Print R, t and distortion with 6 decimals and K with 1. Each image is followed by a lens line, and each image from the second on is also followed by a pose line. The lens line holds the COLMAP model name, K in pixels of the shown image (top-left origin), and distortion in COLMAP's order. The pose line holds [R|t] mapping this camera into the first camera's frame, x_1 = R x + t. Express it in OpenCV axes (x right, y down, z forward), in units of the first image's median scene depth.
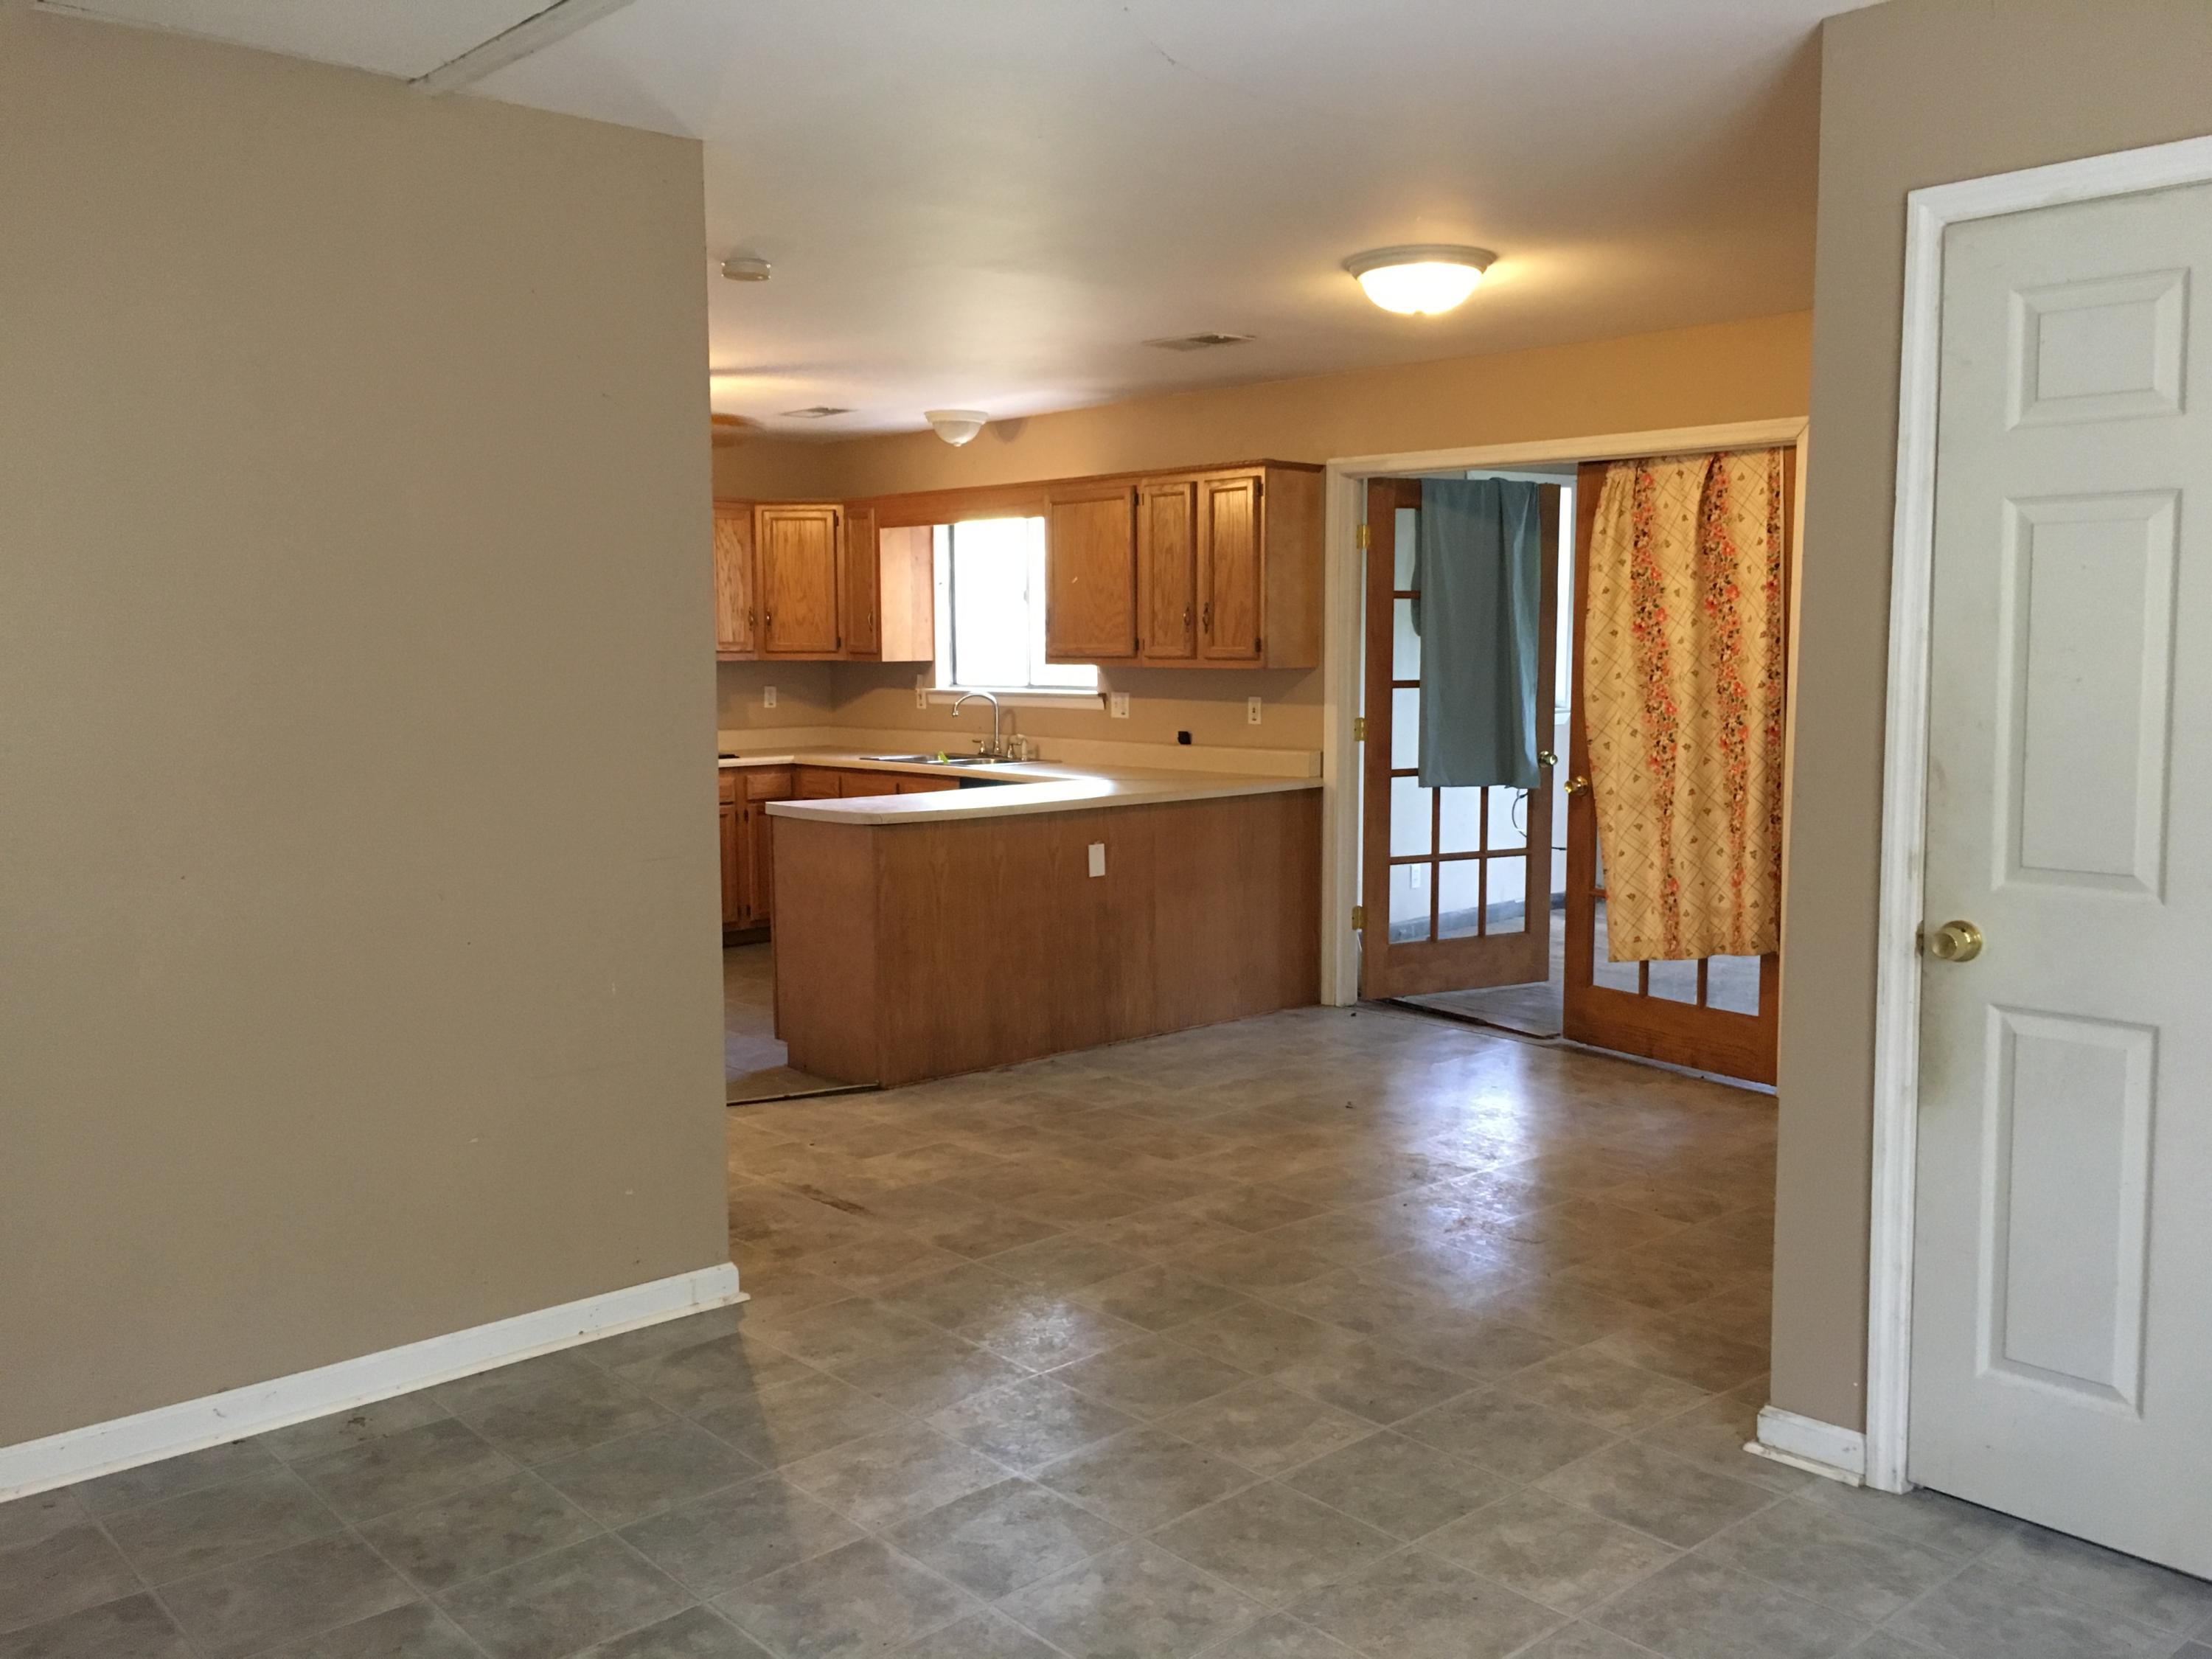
lens RADIAL K [[1908.4, 0, 1108.3], [0, 1908.4, 829.1], [0, 0, 1]] dist [0.084074, -0.114522]
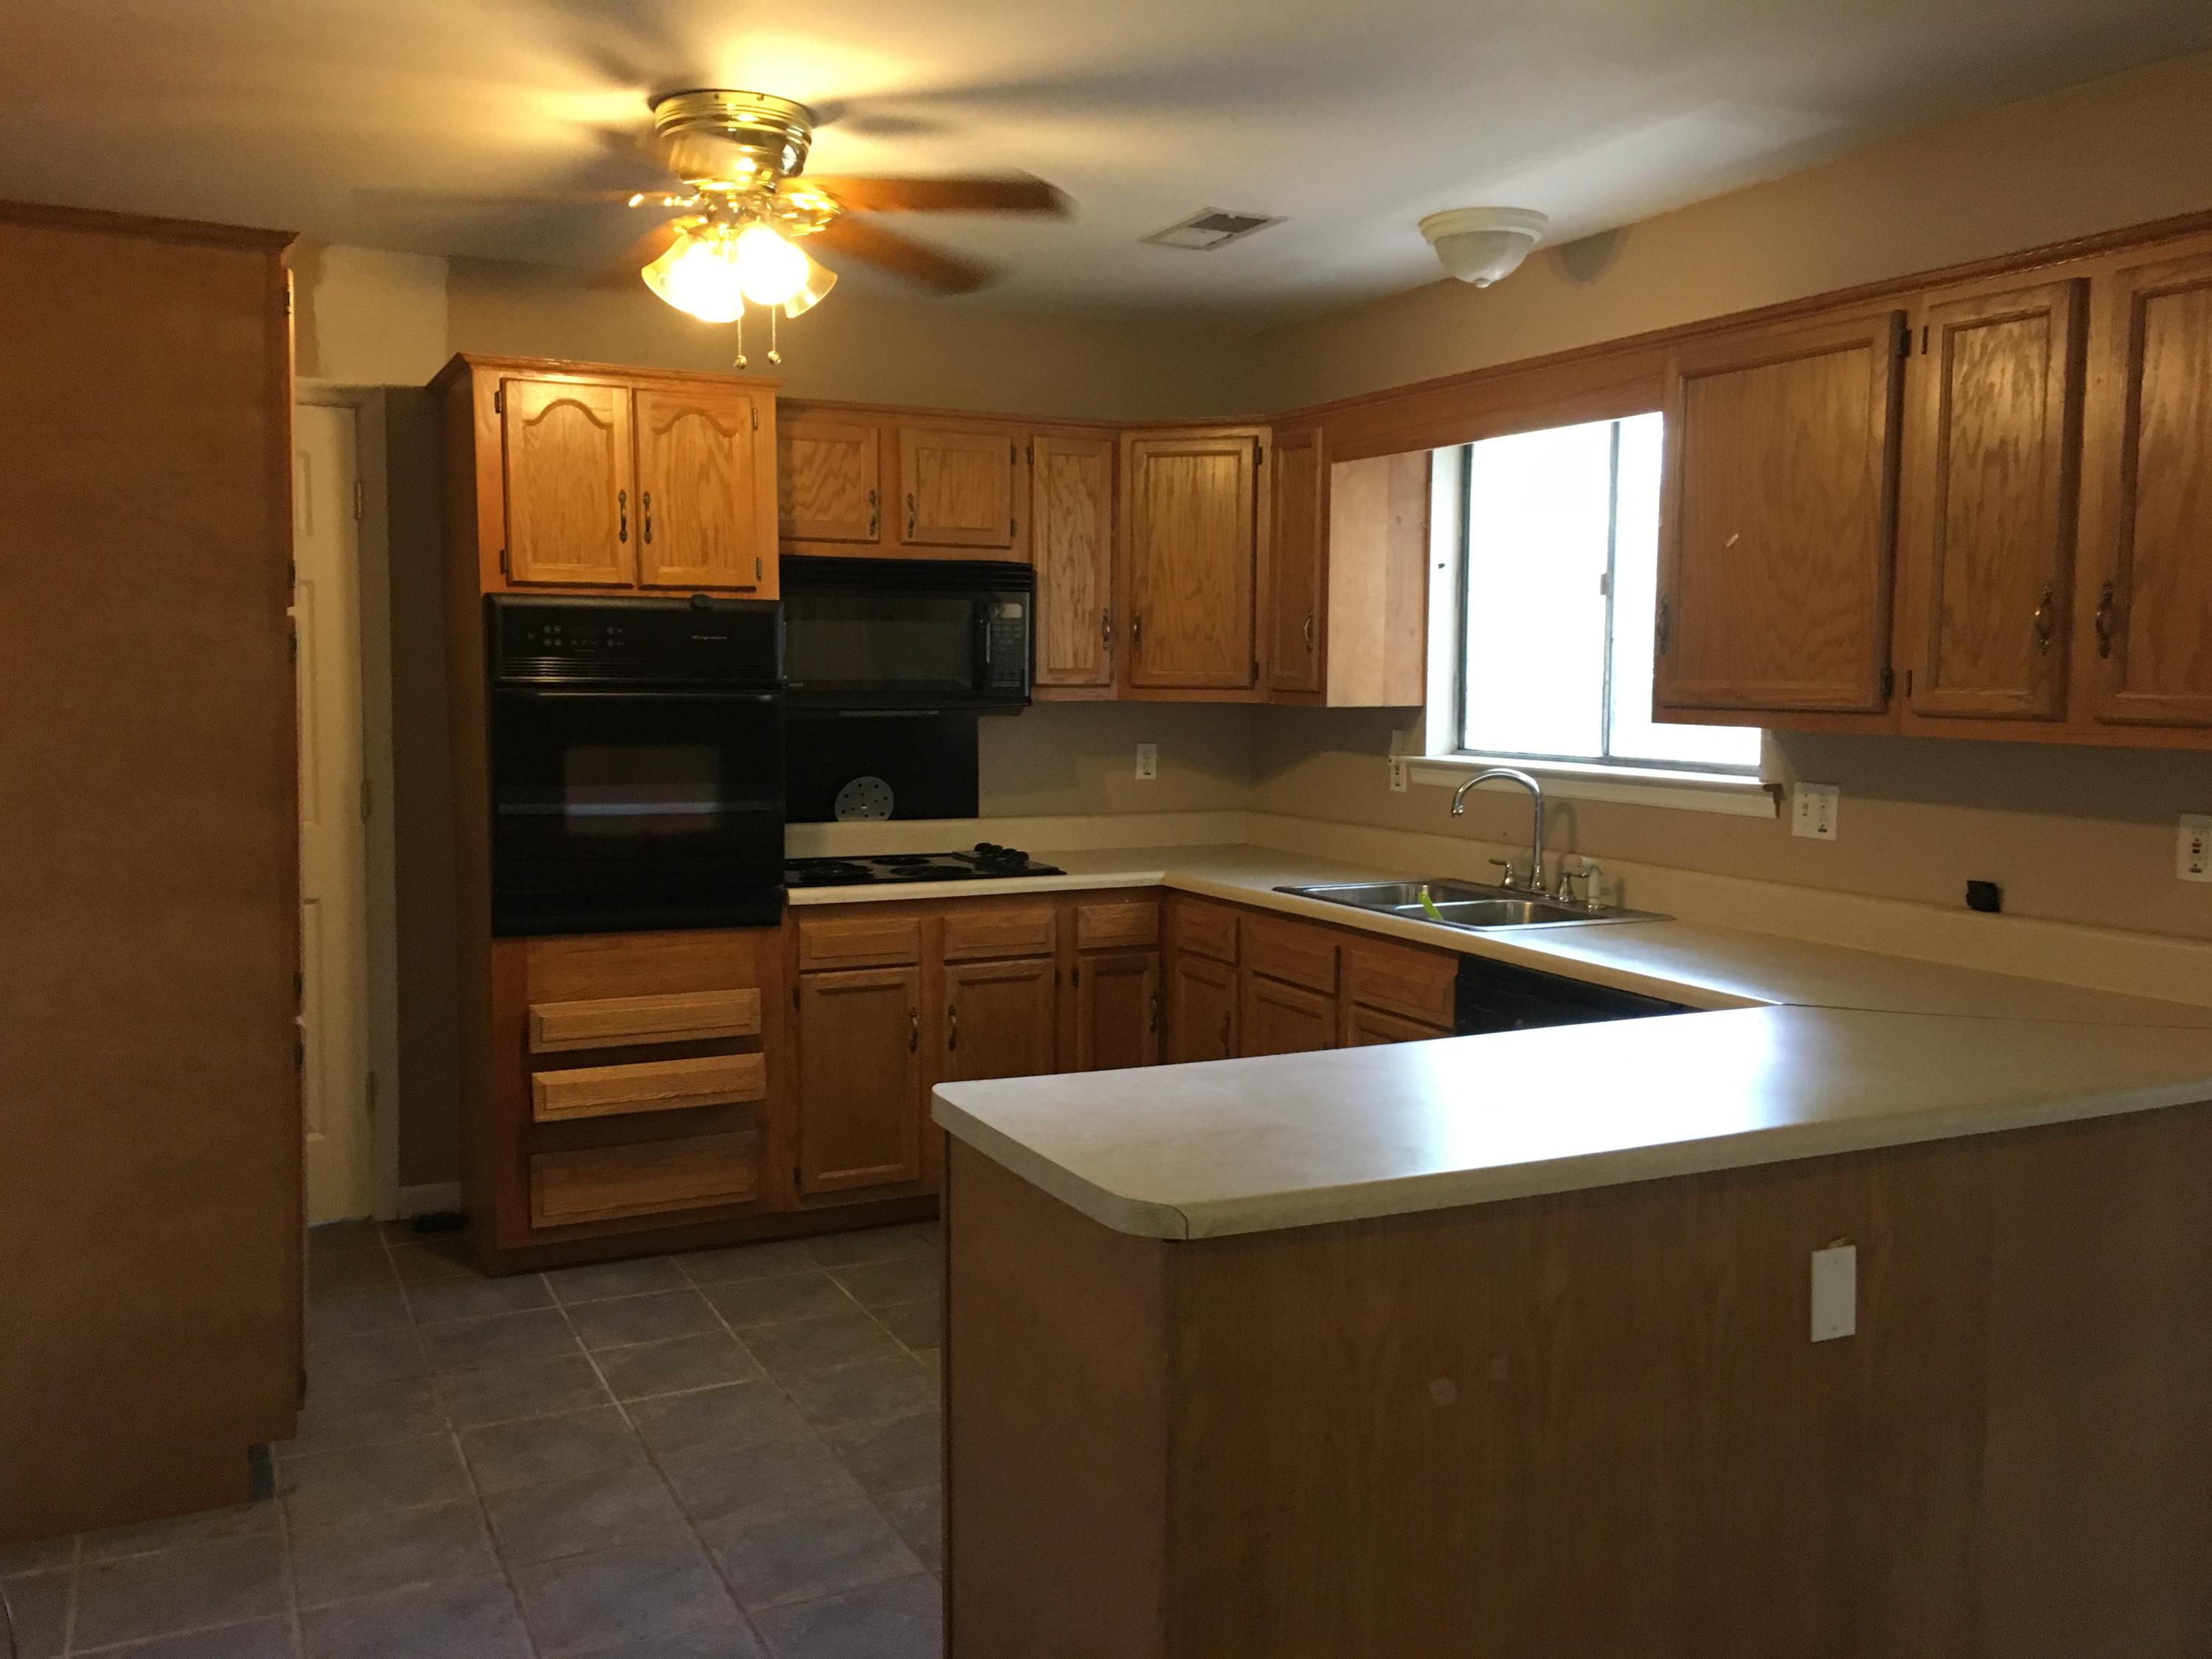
lens RADIAL K [[1908.4, 0, 1101.1], [0, 1908.4, 836.7], [0, 0, 1]] dist [0.084074, -0.114522]
pose [[0.962749, 0.035841, -0.268010, -0.035156], [-0.038670, 0.999238, -0.005281, -0.048977], [0.267616, 0.015448, 0.963402, 0.494062]]
